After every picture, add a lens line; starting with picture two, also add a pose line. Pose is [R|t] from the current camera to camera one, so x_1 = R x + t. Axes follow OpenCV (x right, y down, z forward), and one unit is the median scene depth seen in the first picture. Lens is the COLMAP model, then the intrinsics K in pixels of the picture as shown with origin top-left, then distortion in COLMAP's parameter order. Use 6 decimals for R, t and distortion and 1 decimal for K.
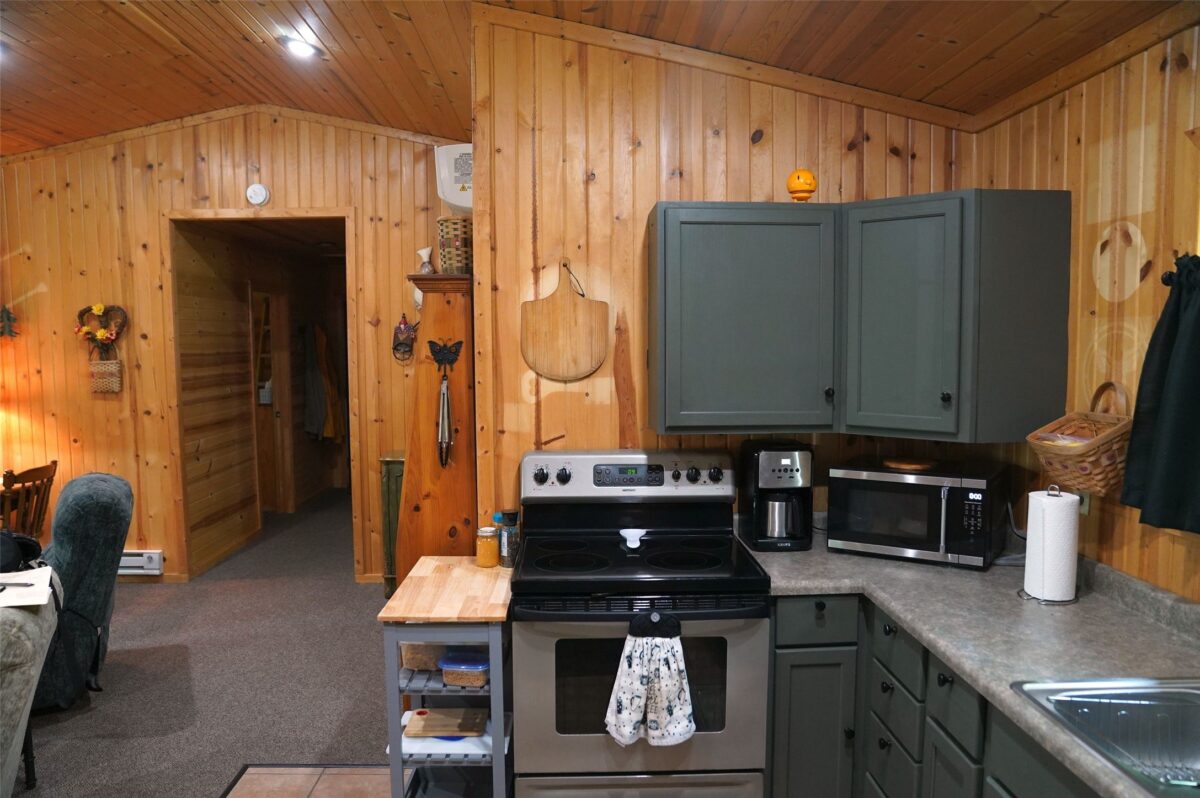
lens RADIAL K [[839.9, 0, 594.3], [0, 839.9, 408.1], [0, 0, 1]] dist [-0.128193, 0.104833]
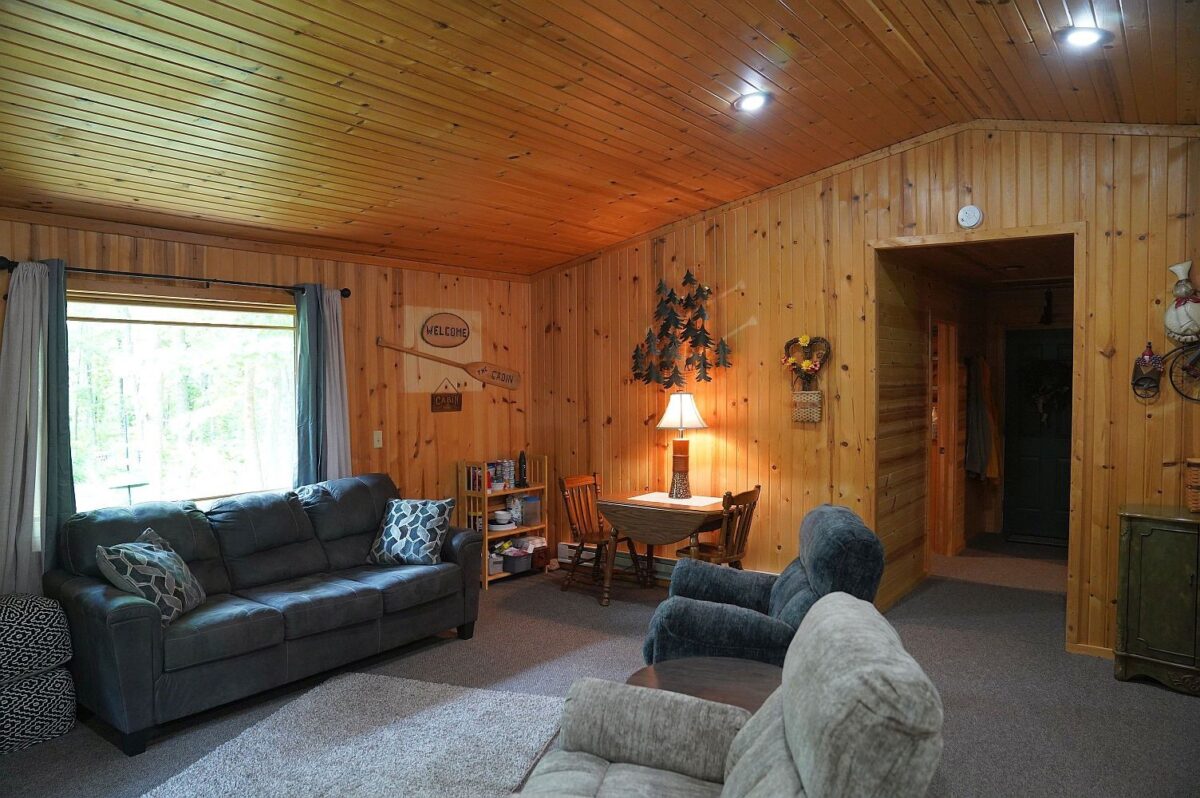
lens RADIAL K [[839.9, 0, 594.3], [0, 839.9, 408.1], [0, 0, 1]] dist [-0.128193, 0.104833]
pose [[0.785846, 0.027581, -0.617807, -0.164551], [-0.050436, 0.998535, -0.019575, -0.002923], [0.616363, 0.046543, 0.786086, 0.013286]]
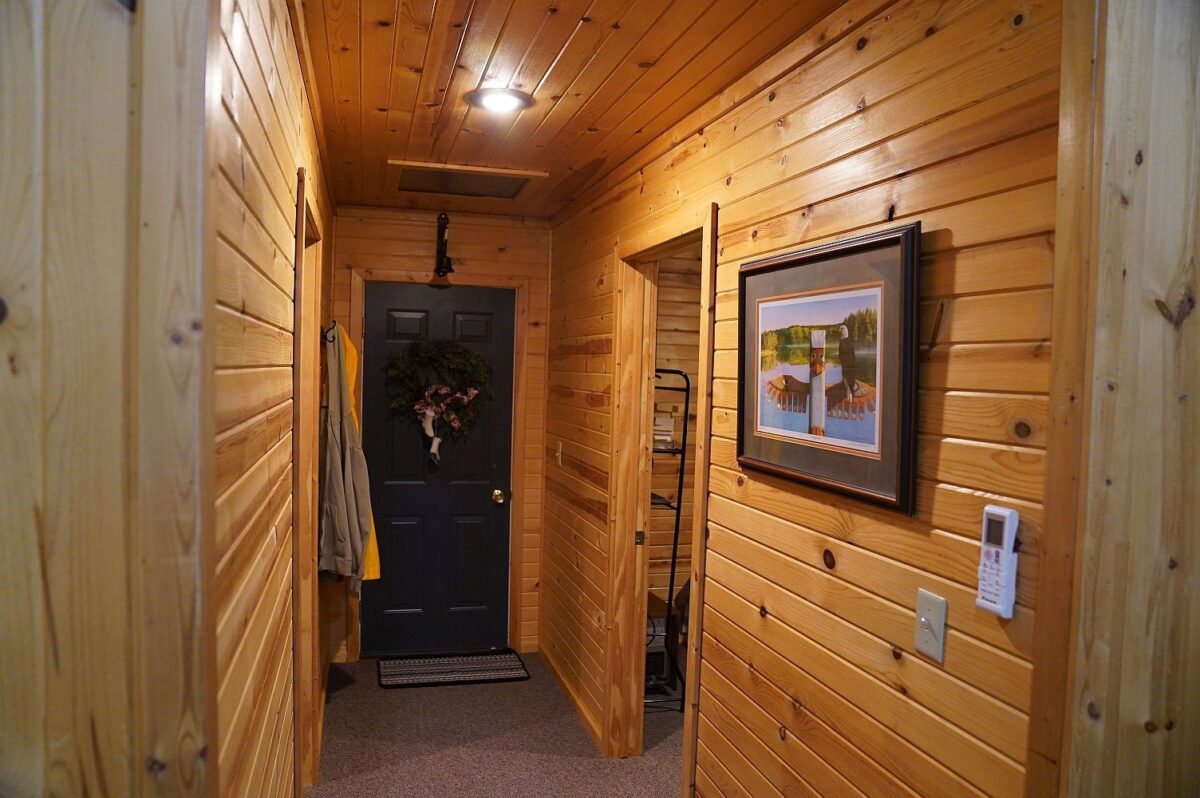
lens RADIAL K [[839.9, 0, 594.3], [0, 839.9, 408.1], [0, 0, 1]] dist [-0.128193, 0.104833]
pose [[0.970616, 0.020357, 0.239769, -0.481826], [-0.012626, 0.999351, -0.033739, -0.066807], [-0.240300, 0.029720, 0.970244, 0.835007]]
